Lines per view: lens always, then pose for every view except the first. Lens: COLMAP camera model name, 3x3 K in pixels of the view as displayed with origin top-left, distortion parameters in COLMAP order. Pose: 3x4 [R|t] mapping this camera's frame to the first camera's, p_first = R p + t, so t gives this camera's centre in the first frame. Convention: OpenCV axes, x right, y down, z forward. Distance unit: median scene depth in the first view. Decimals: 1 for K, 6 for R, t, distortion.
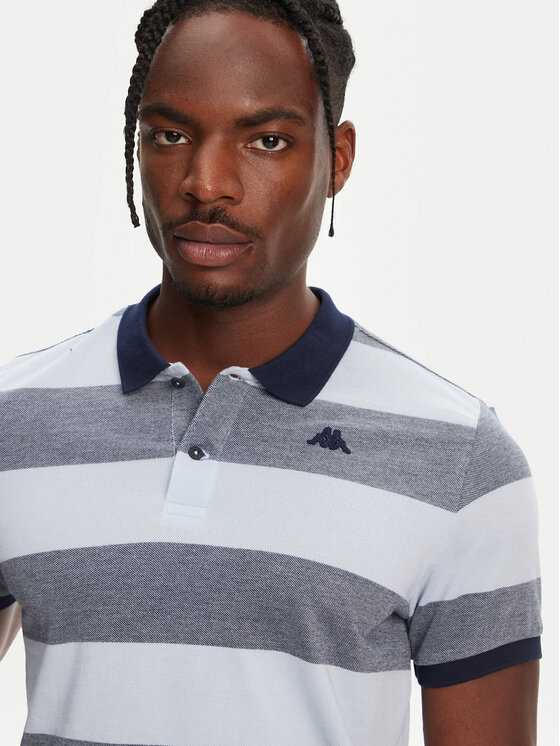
lens RADIAL K [[1585.7, 0, 280.0], [0, 1585.7, 373.0], [0, 0, 1]] dist [0.013354, 0.760919]
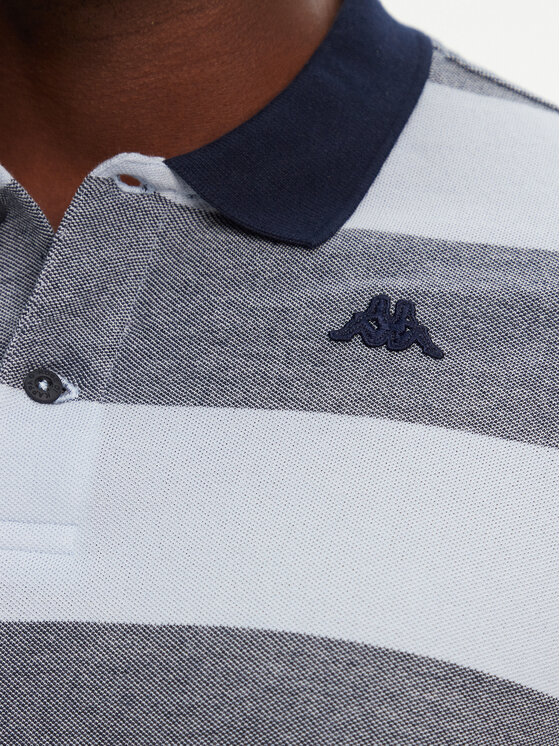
lens RADIAL K [[2683.4, 0, 280.0], [0, 2683.4, 373.0], [0, 0, 1]] dist [-0.055638, 0.215769]
pose [[0.997256, -0.071114, -0.020580, 0.018018], [0.071541, 0.997221, 0.020778, 0.037803], [0.019045, -0.022193, 0.999572, 0.348010]]
